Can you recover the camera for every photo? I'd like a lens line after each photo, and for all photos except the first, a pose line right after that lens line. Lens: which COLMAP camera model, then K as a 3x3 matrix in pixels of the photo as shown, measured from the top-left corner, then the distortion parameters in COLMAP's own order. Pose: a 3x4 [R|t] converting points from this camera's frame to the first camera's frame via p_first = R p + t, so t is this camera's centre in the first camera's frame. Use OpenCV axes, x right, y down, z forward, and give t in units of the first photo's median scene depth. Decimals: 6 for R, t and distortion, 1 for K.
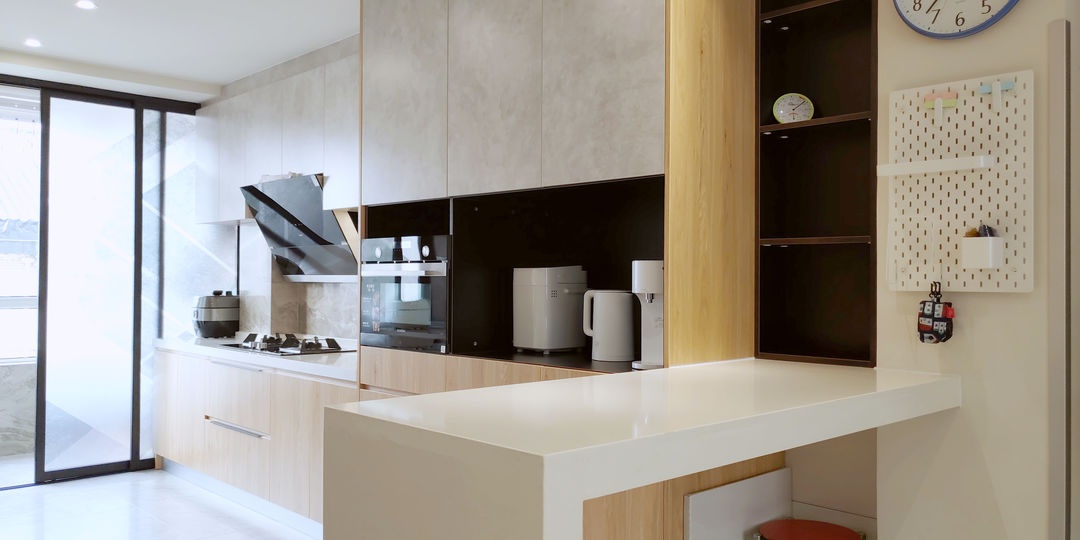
lens RADIAL K [[853.8, 0, 534.1], [0, 853.8, 270.7], [0, 0, 1]] dist [0.002917, 0.022082]
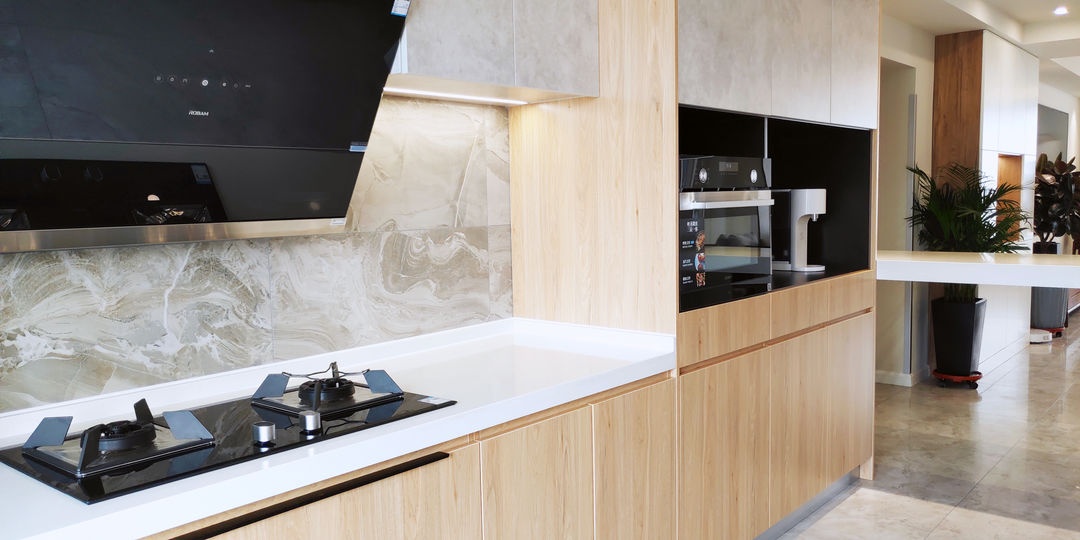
lens RADIAL K [[853.8, 0, 539.2], [0, 853.8, 269.8], [0, 0, 1]] dist [0.002917, 0.022082]
pose [[-0.109919, -0.081591, 0.990586, -0.564304], [0.015157, 0.996372, 0.083749, -0.003016], [-0.993825, 0.024220, -0.108283, 0.782662]]
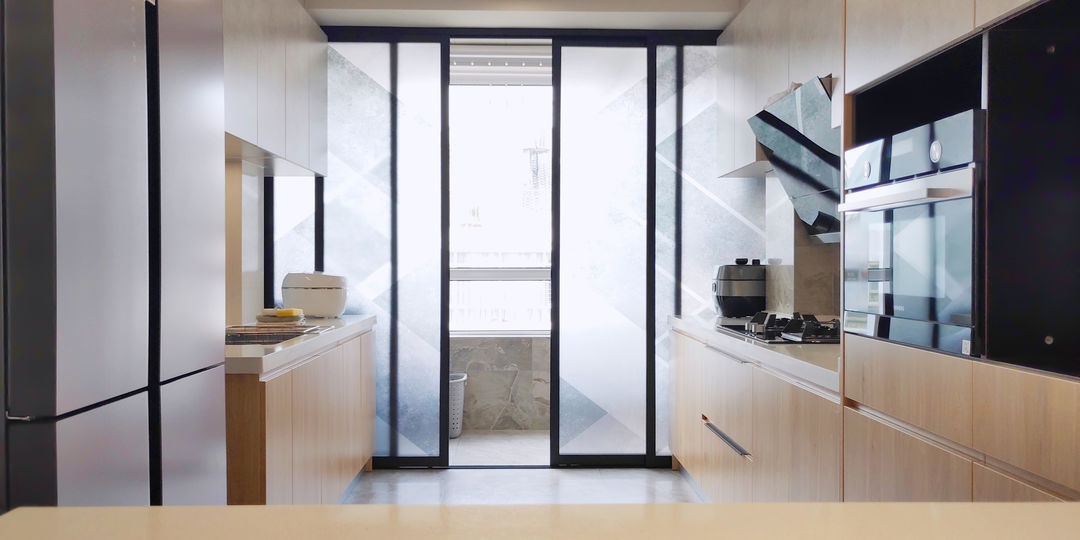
lens RADIAL K [[853.8, 0, 536.3], [0, 853.8, 270.5], [0, 0, 1]] dist [0.002917, 0.022082]
pose [[0.746636, 0.000515, -0.665232, 0.020267], [0.009577, 0.999888, 0.011524, 0.024042], [0.665164, -0.014975, 0.746547, 0.282148]]
